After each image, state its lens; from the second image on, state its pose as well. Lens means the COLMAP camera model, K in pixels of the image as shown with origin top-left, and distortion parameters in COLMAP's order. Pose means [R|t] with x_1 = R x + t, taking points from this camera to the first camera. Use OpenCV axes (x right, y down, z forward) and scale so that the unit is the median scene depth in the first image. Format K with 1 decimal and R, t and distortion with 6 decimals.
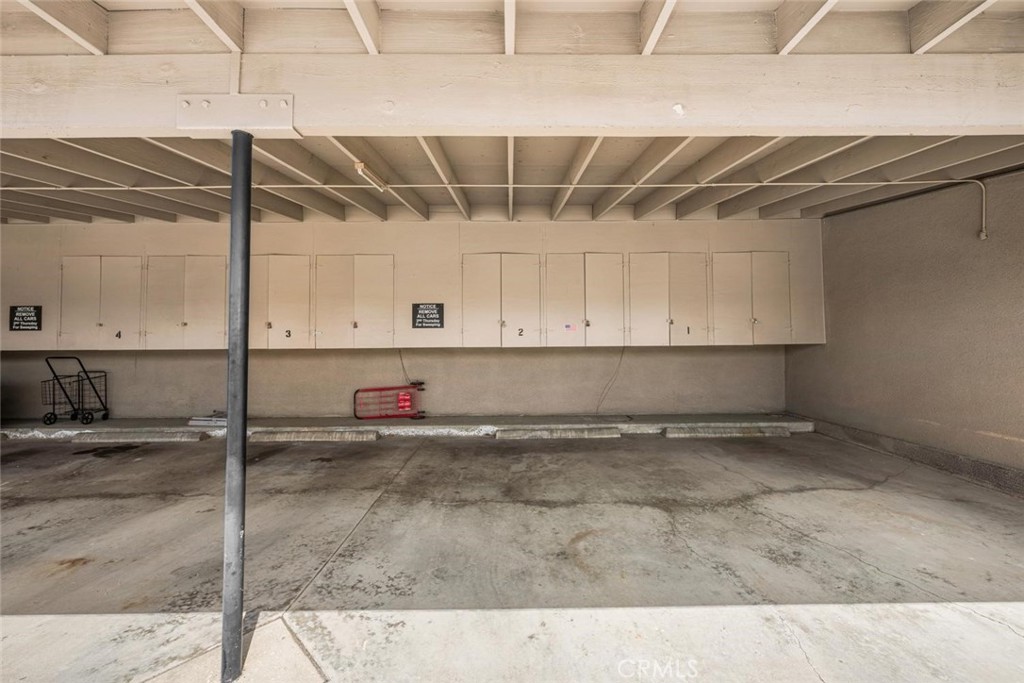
lens RADIAL K [[416.2, 0, 511.8], [0, 416.2, 325.5], [0, 0, 1]] dist [0.000107, 0.000040]
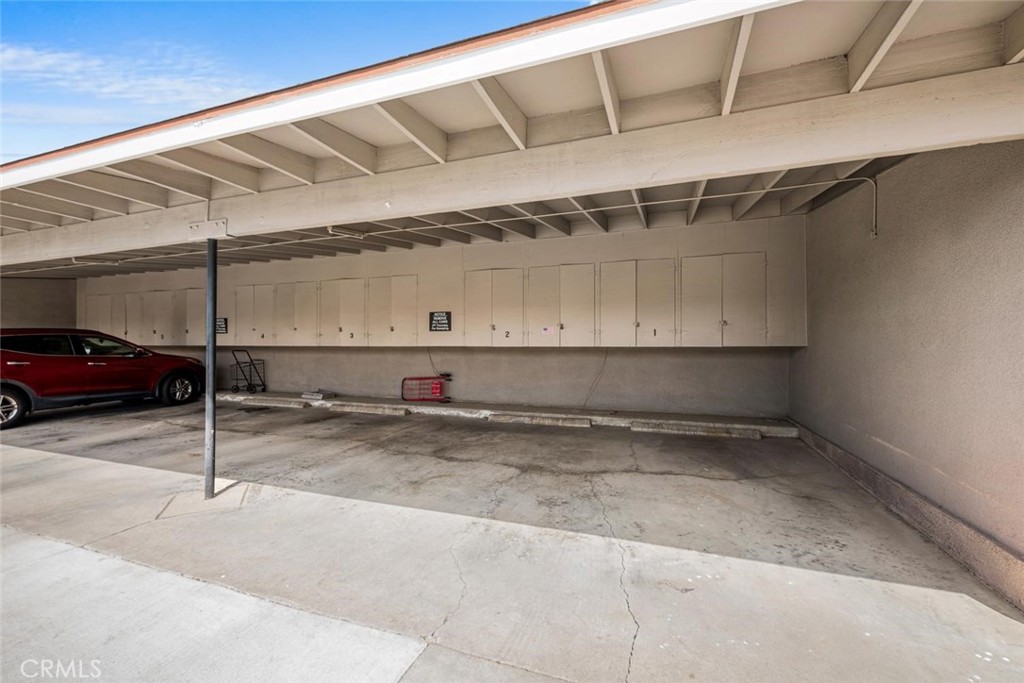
lens RADIAL K [[421.1, 0, 511.8], [0, 421.1, 335.0], [0, 0, 1]] dist [-0.000168, 0.000046]
pose [[0.937619, -0.000004, -0.347664, 0.458002], [0.006985, 0.999798, 0.018826, -0.004857], [0.347594, -0.020080, 0.937430, -0.138736]]
